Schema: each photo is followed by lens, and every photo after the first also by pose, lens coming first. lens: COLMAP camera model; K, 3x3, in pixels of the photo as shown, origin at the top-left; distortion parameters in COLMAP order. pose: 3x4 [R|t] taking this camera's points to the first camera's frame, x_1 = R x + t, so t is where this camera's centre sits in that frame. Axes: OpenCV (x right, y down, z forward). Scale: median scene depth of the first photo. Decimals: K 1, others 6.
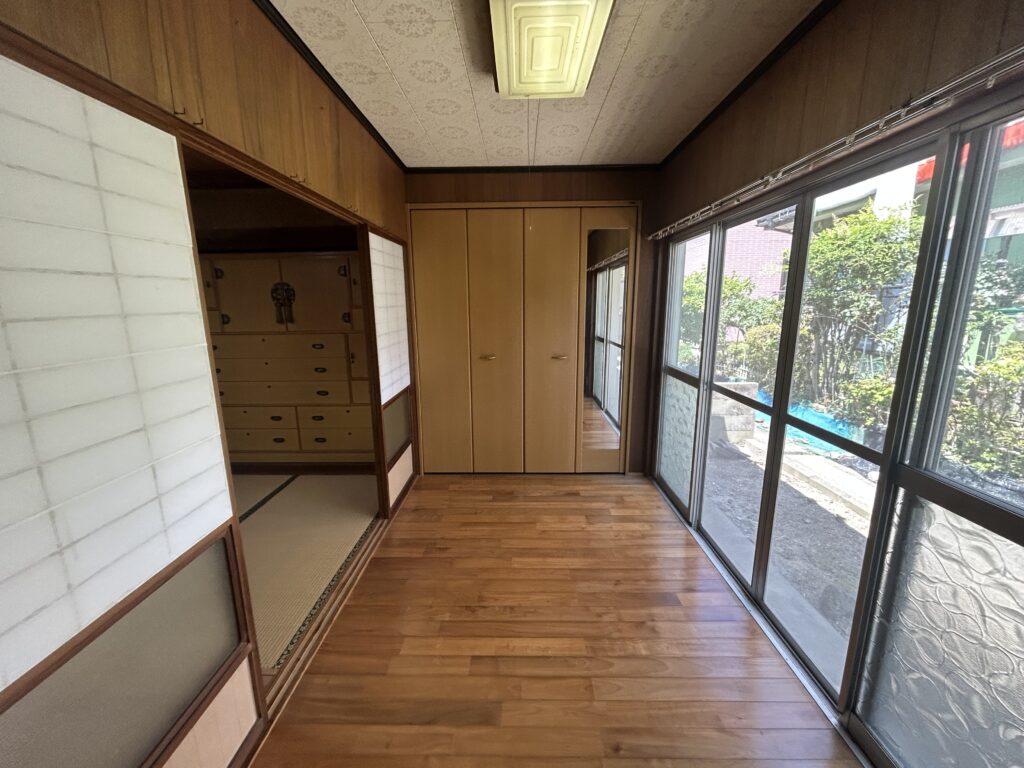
lens RADIAL K [[411.4, 0, 510.3], [0, 411.4, 383.7], [0, 0, 1]] dist [-0.000528, -0.000214]
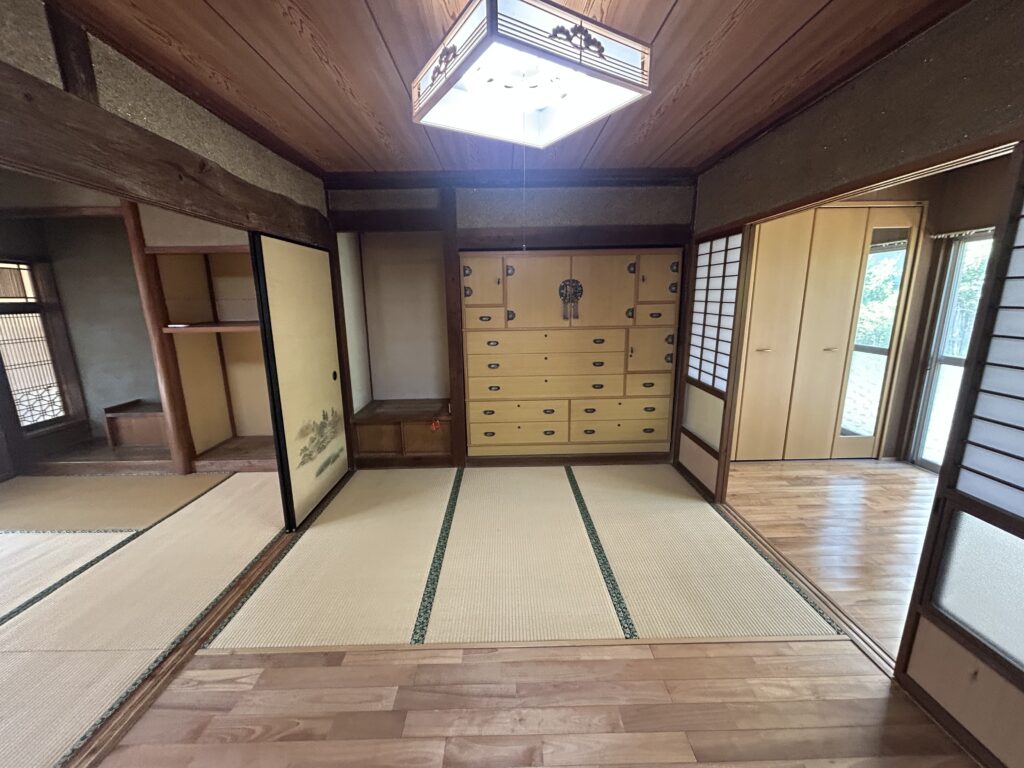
lens RADIAL K [[411.4, 0, 510.3], [0, 411.4, 383.7], [0, 0, 1]] dist [-0.000528, -0.000214]
pose [[0.999342, -0.012686, 0.033985, -0.726345], [0.012266, 0.999846, 0.012548, 0.000465], [-0.034139, -0.012123, 0.999344, -0.026977]]
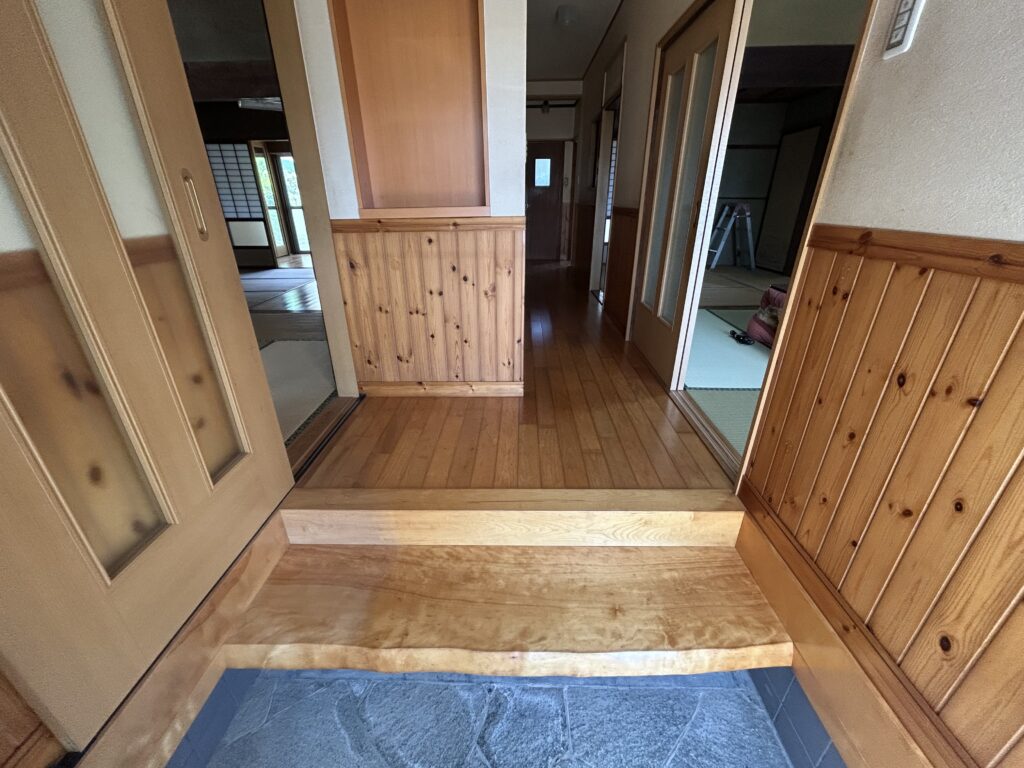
lens RADIAL K [[411.4, 0, 510.3], [0, 411.4, 383.7], [0, 0, 1]] dist [-0.000528, -0.000214]
pose [[0.001349, -0.401748, 0.915749, -2.431382], [0.202980, 0.896797, 0.393134, 0.223601], [-0.979182, 0.185348, 0.082756, -0.407239]]
